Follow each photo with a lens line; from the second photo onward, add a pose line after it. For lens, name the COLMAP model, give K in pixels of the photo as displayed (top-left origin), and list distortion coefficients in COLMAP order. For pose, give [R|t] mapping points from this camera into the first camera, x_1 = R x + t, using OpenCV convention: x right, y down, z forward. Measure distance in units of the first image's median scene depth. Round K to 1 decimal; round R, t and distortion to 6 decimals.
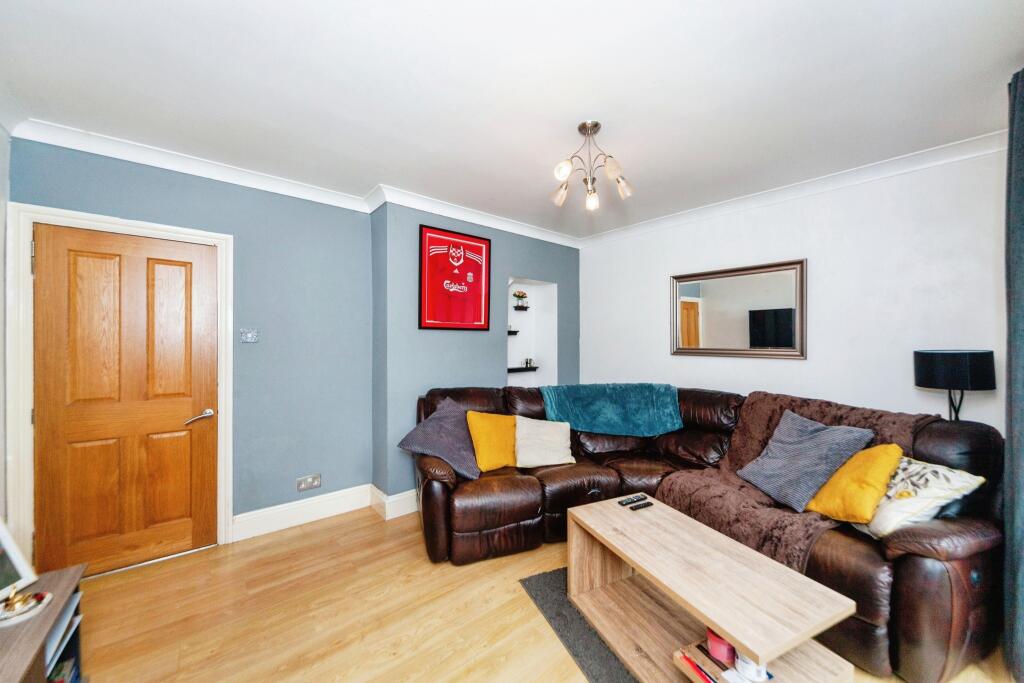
lens RADIAL K [[384.5, 0, 515.3], [0, 384.5, 341.6], [0, 0, 1]] dist [-0.000284, -0.000037]
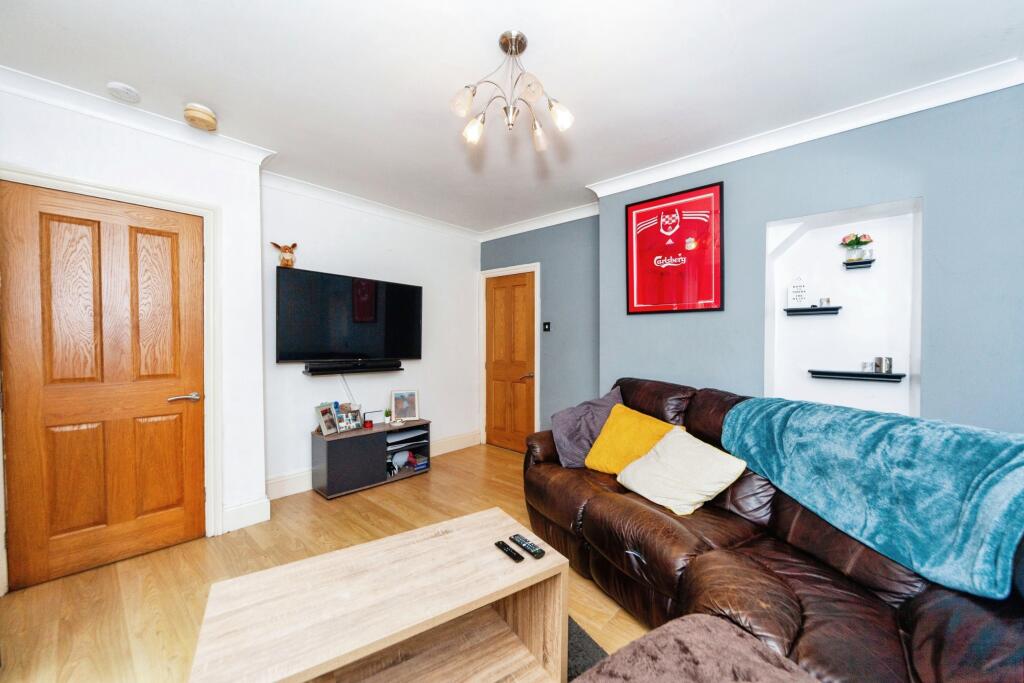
lens RADIAL K [[384.5, 0, 515.3], [0, 384.5, 341.6], [0, 0, 1]] dist [-0.000284, -0.000037]
pose [[0.140713, 0.017436, -0.989897, 0.623588], [0.003550, 0.999830, 0.018115, 0.015360], [0.990044, -0.006063, 0.140627, 0.552719]]
